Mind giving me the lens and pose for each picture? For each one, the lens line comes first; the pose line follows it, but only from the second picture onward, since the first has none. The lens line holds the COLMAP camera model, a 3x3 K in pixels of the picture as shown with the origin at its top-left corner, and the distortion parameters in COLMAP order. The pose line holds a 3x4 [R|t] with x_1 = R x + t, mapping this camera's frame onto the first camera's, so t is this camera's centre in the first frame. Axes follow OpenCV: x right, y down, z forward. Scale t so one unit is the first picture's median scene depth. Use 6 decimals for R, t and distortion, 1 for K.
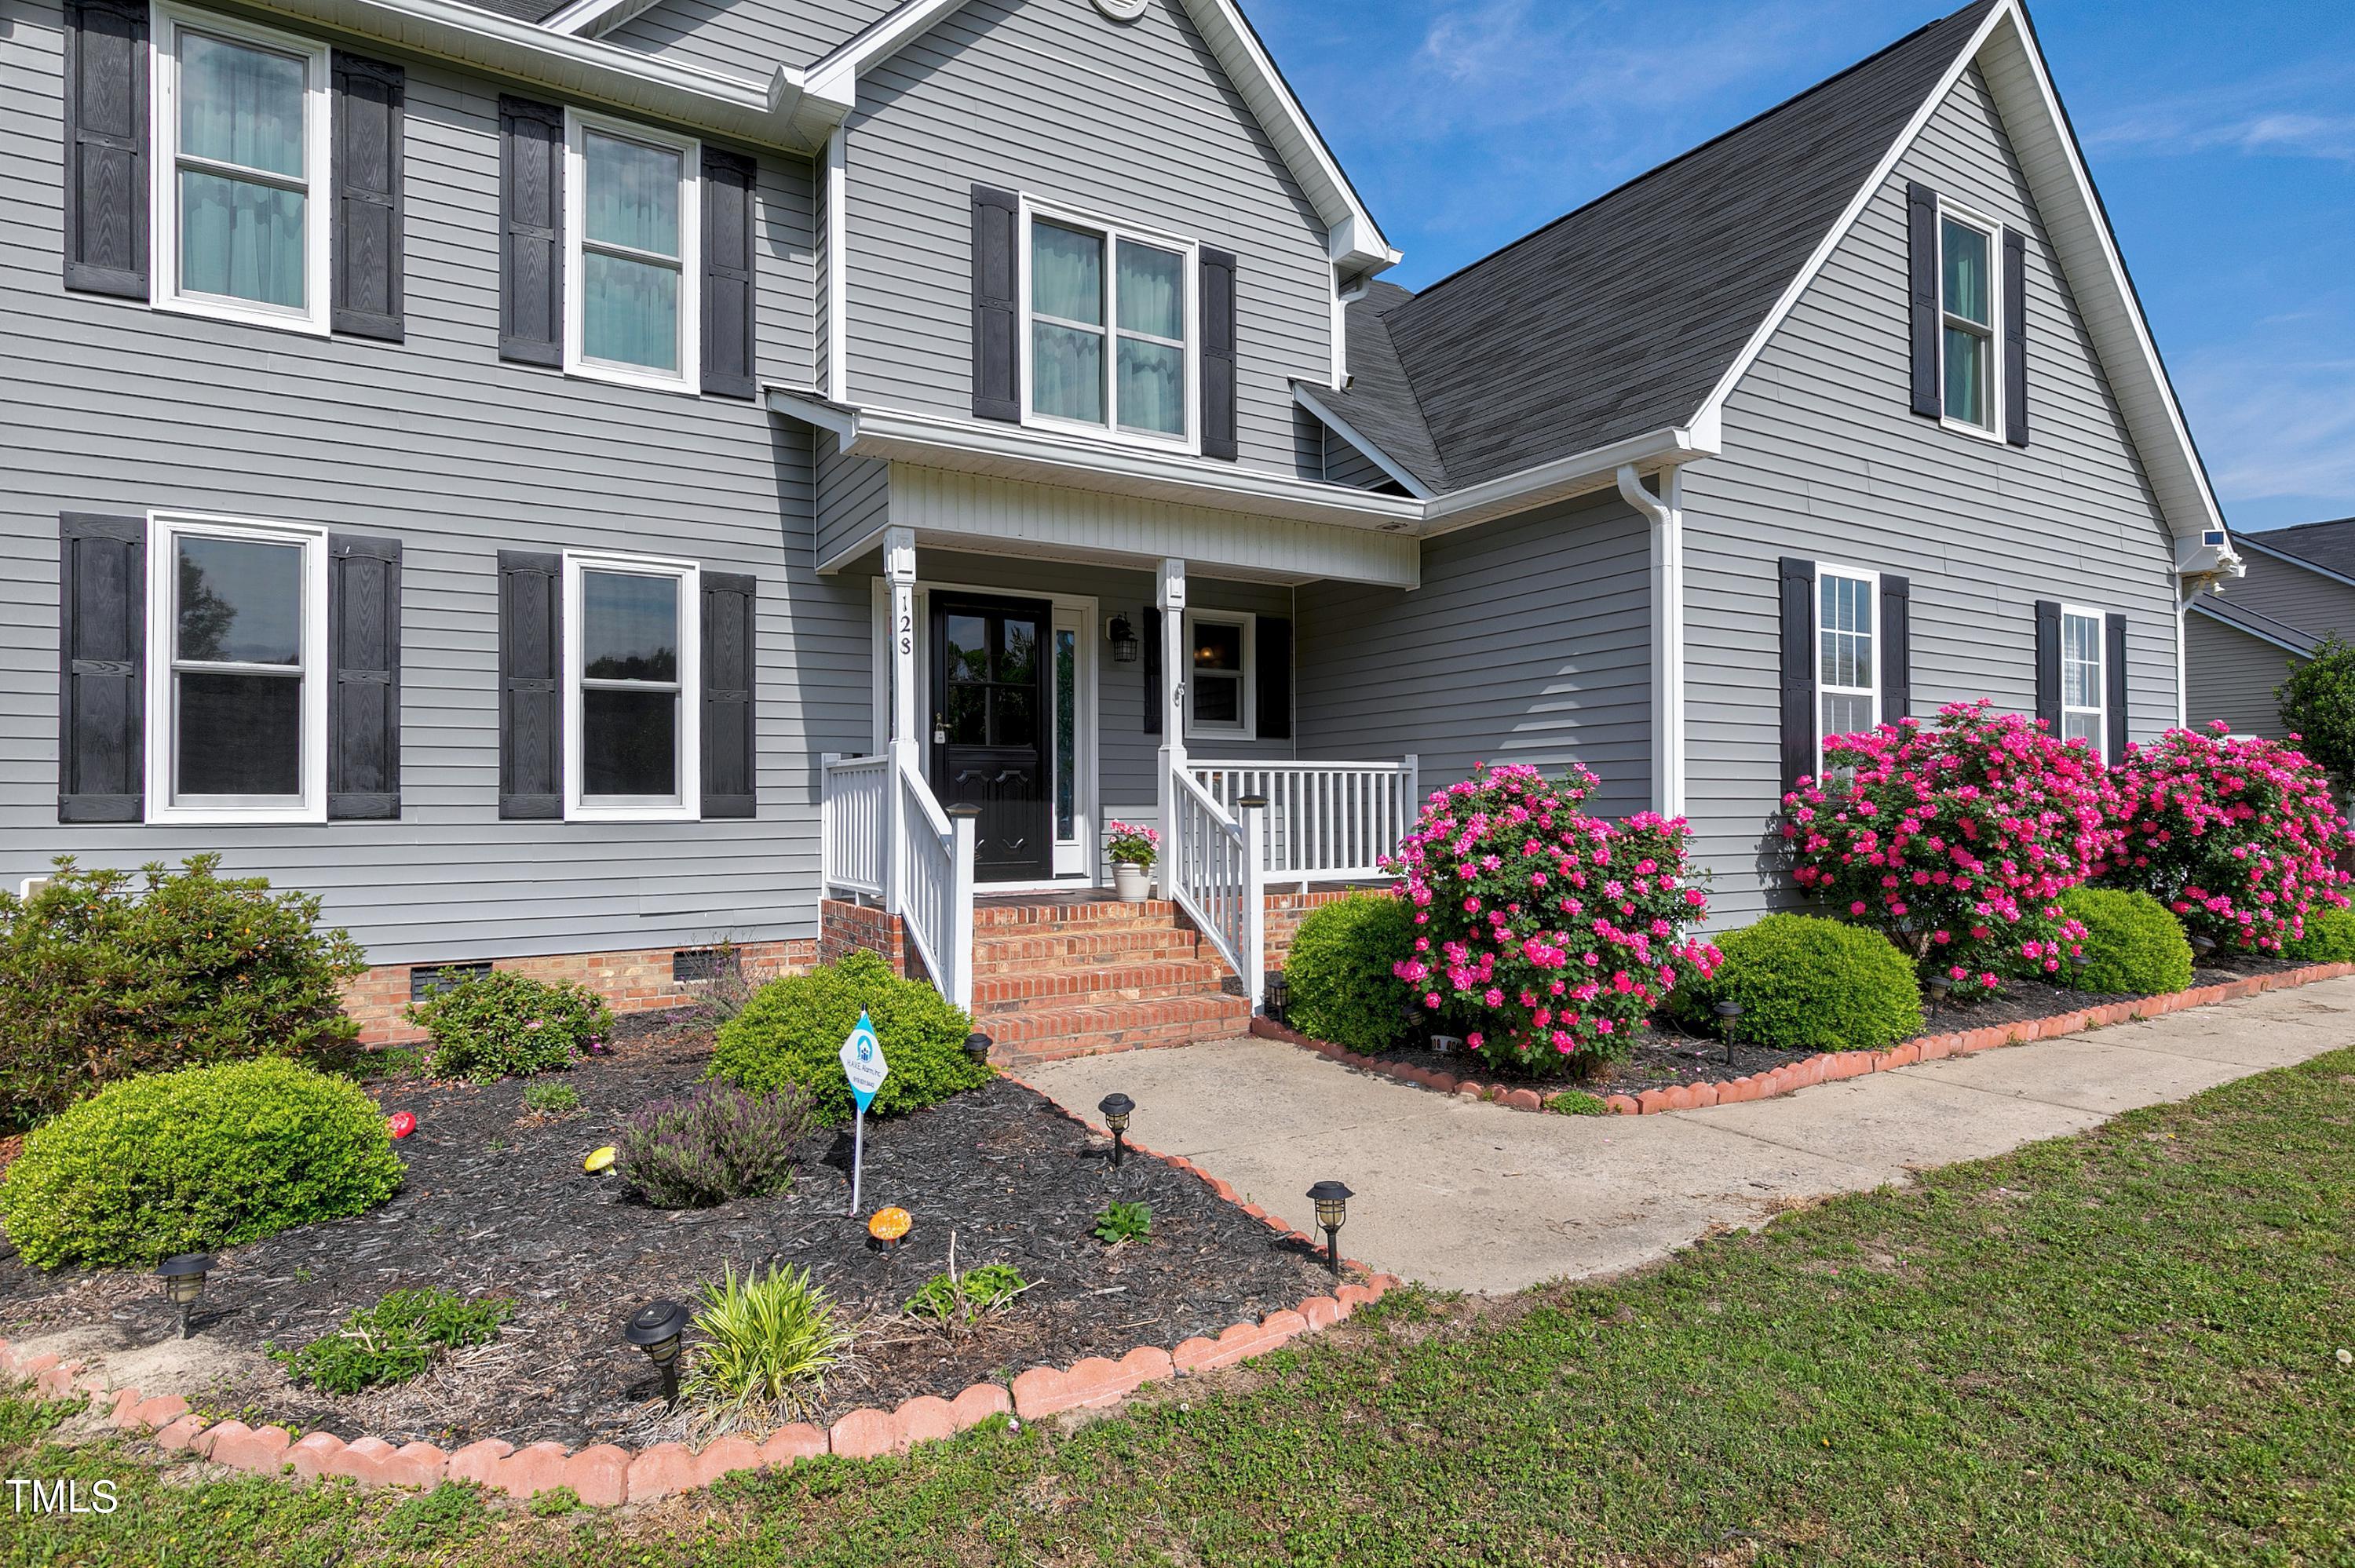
lens RADIAL K [[1221.5, 0, 1177.5], [0, 1221.5, 784.0], [0, 0, 1]] dist [0.000269, -0.000809]
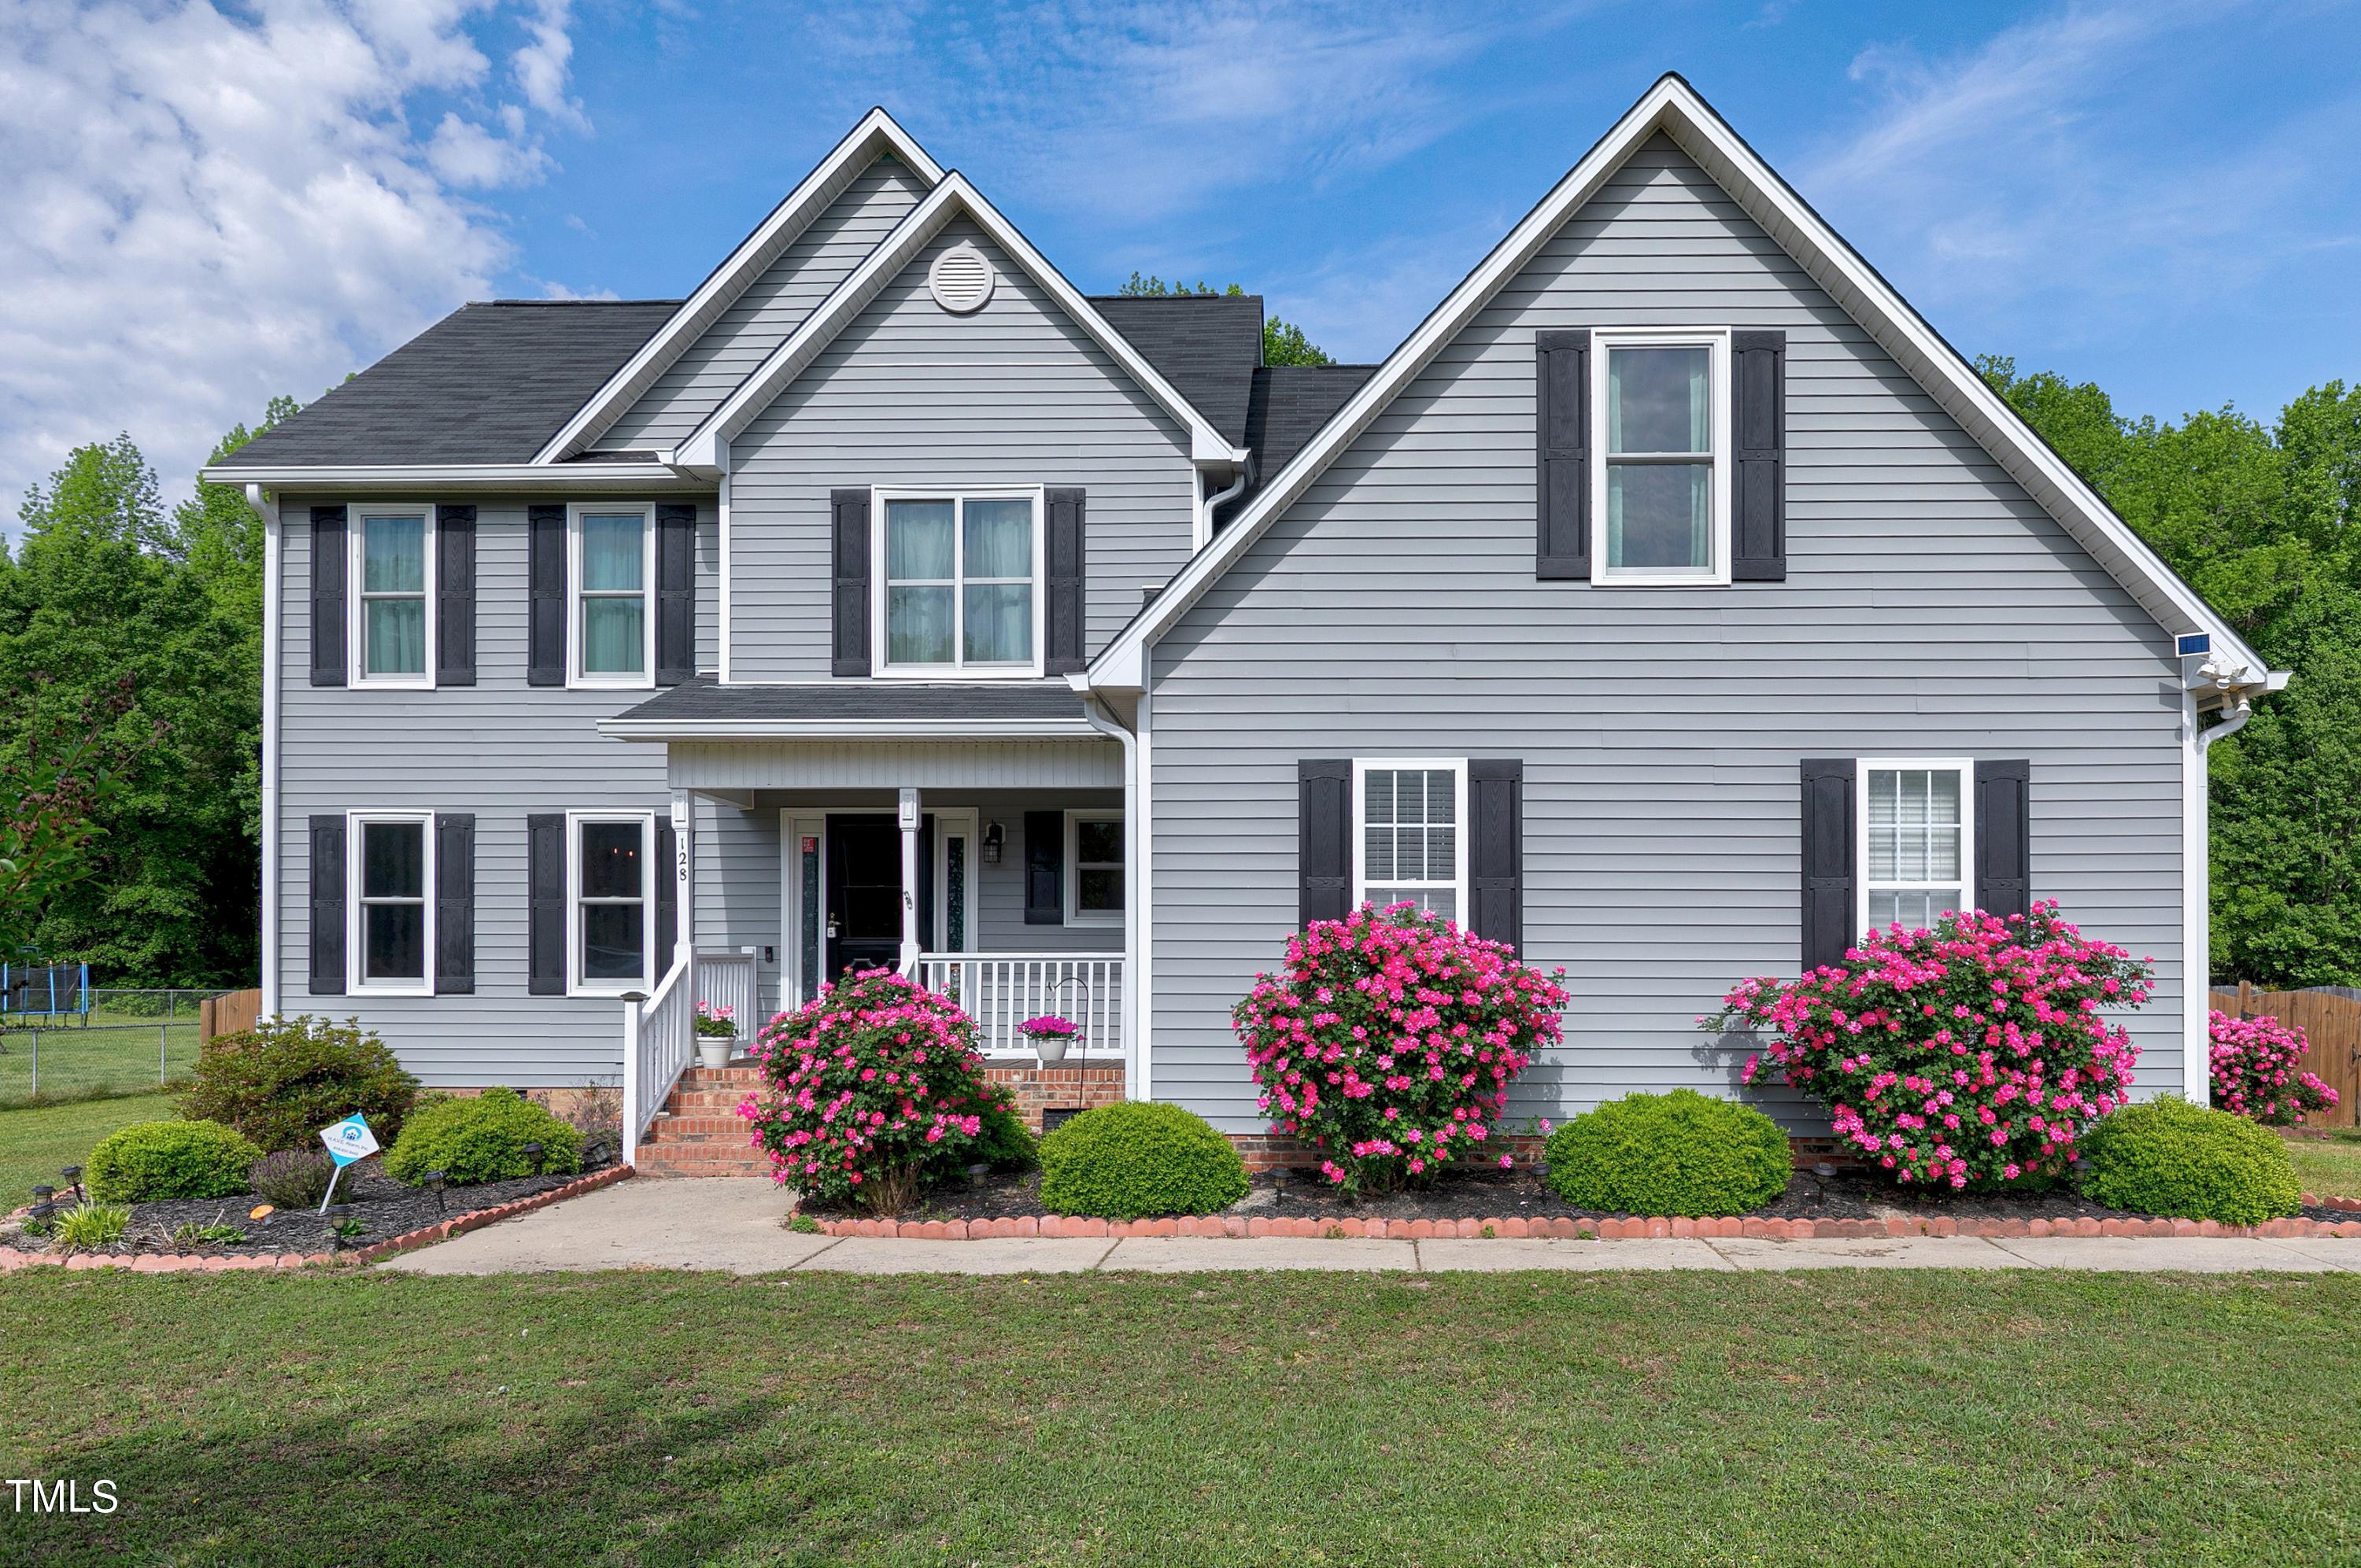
lens RADIAL K [[1580.6, 0, 1294.4], [0, 1580.6, 931.6], [0, 0, 1]] dist [-0.007570, -0.000798]
pose [[0.849191, -0.004643, -0.528066, 1.229179], [0.005783, 0.999983, 0.000508, -0.042599], [0.528054, -0.003485, 0.849203, -0.138676]]
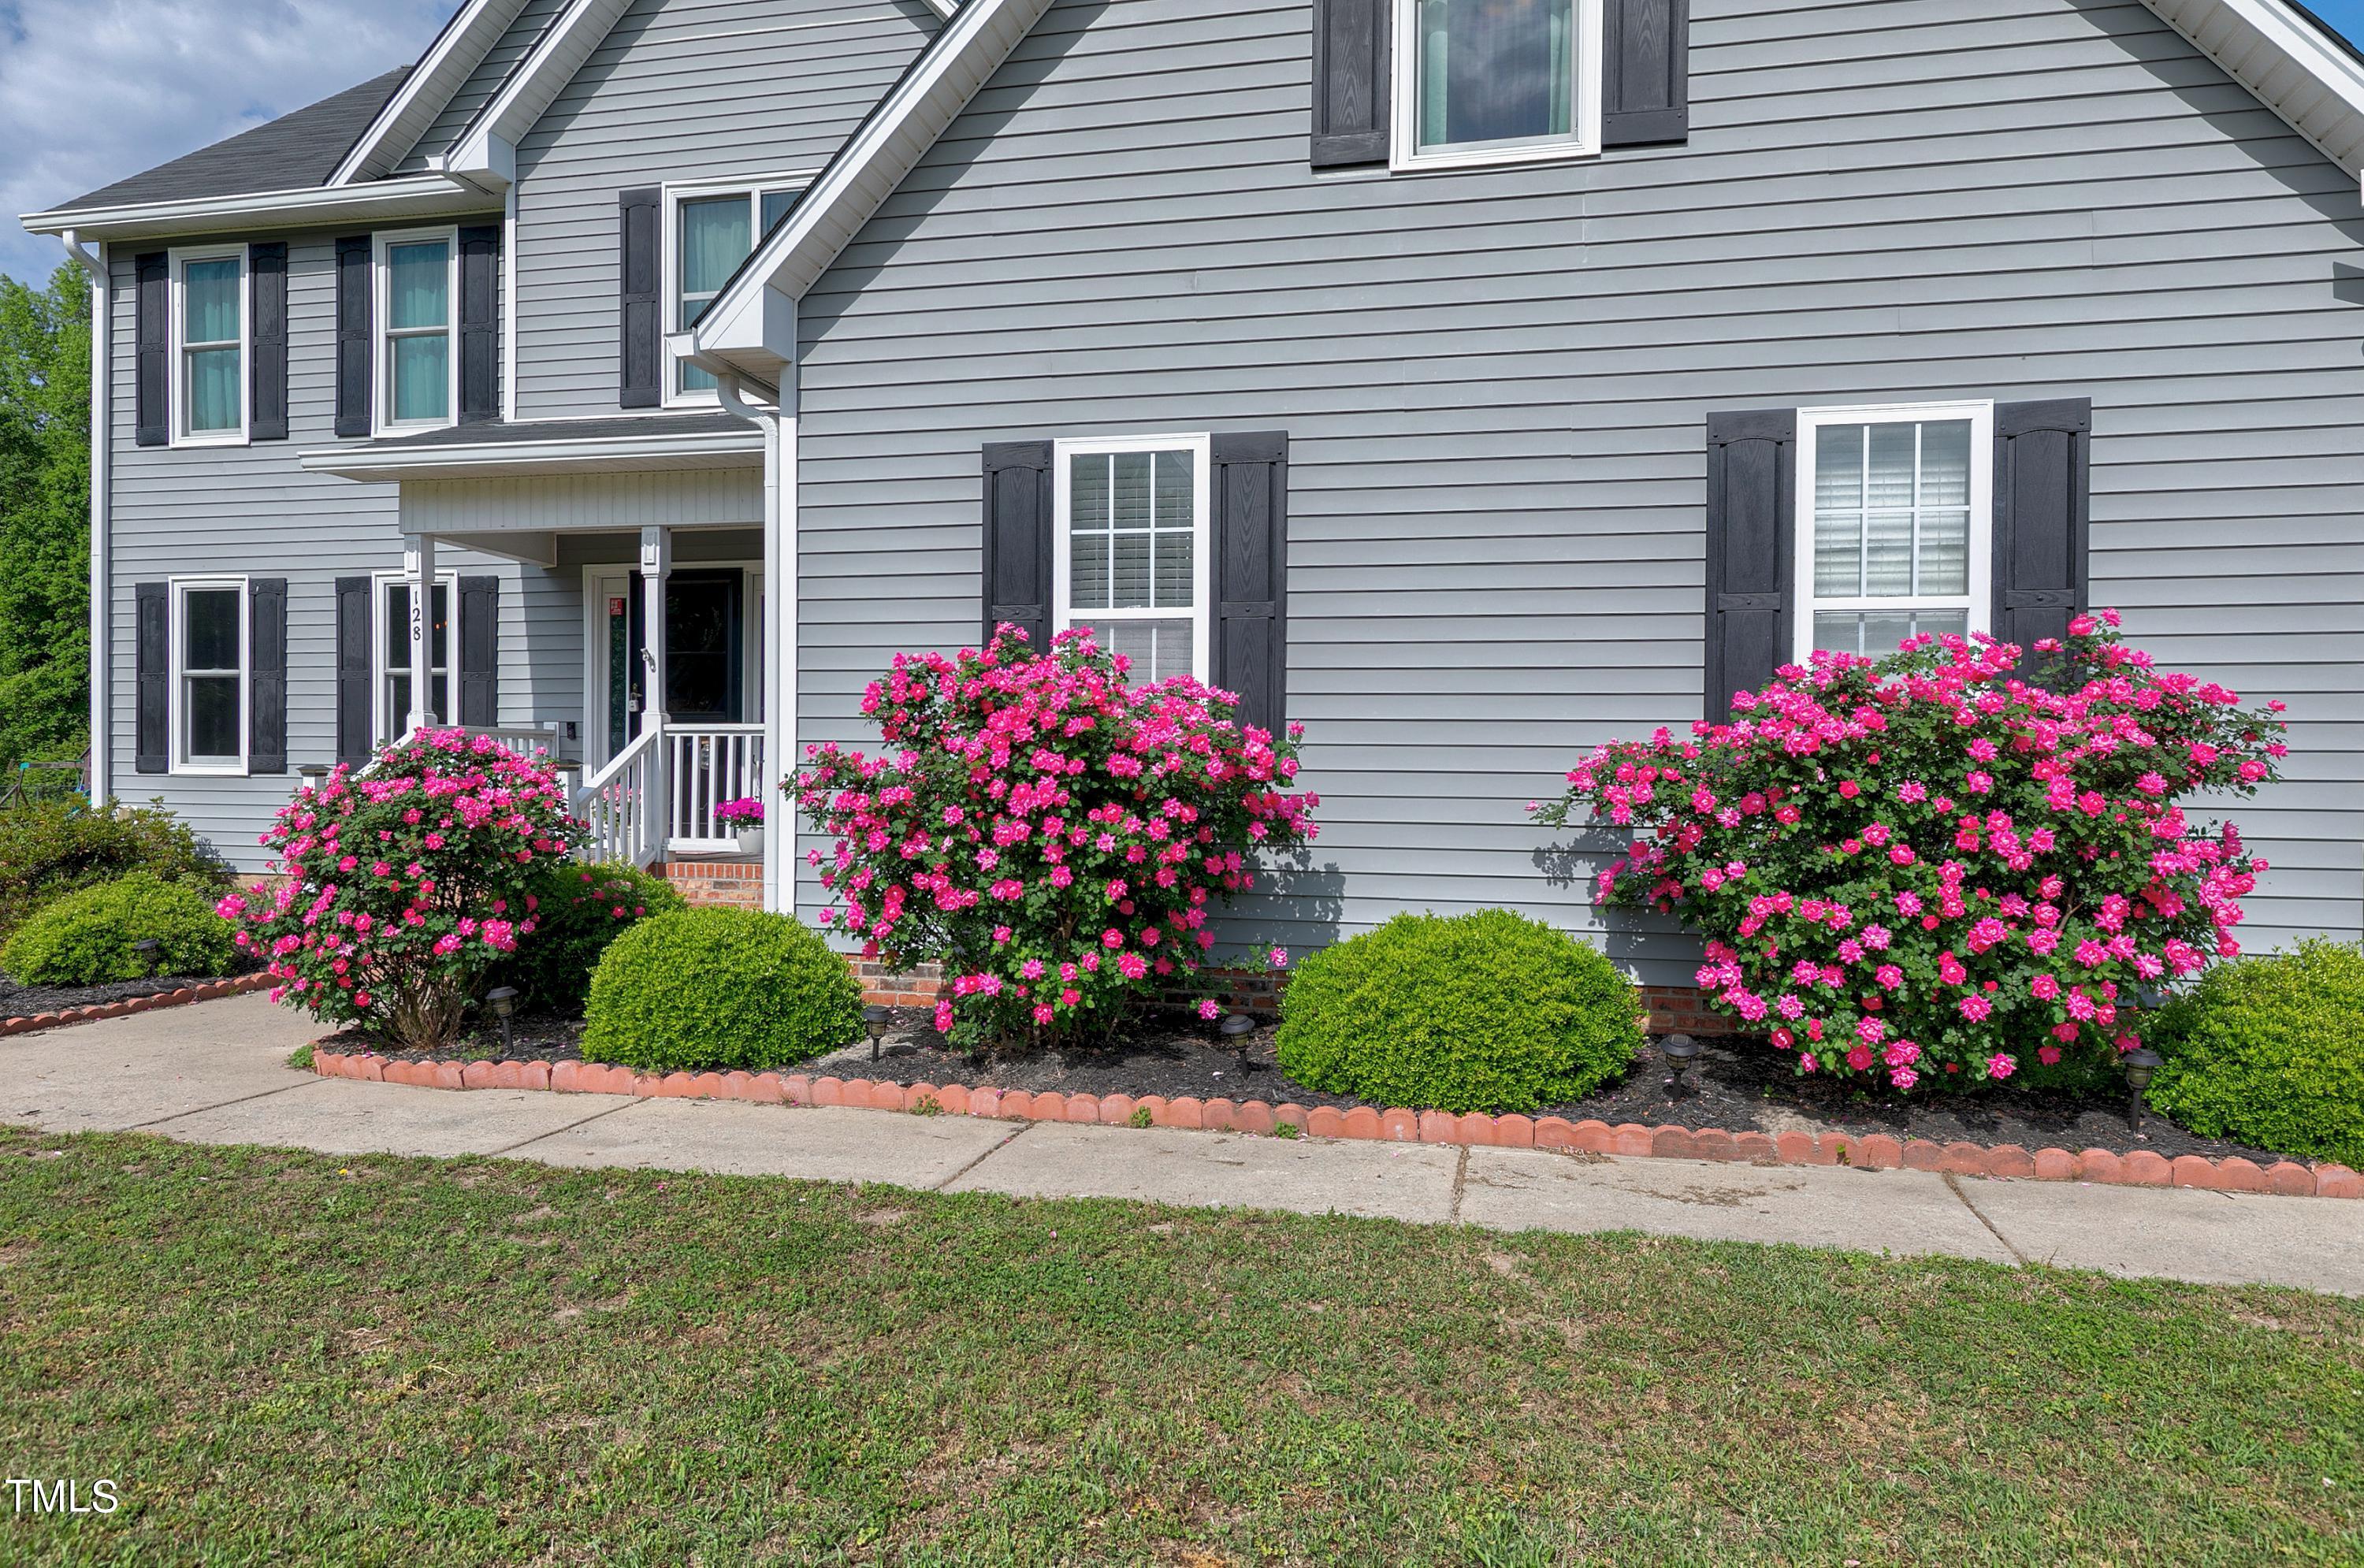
lens RADIAL K [[1488.6, 0, 1174.9], [0, 1488.6, 776.4], [0, 0, 1]] dist [0.003529, 0.000687]
pose [[0.724688, 0.011723, -0.688977, 1.246984], [0.001726, 0.999821, 0.018828, 0.000954], [0.689075, -0.014834, 0.724539, 0.427814]]
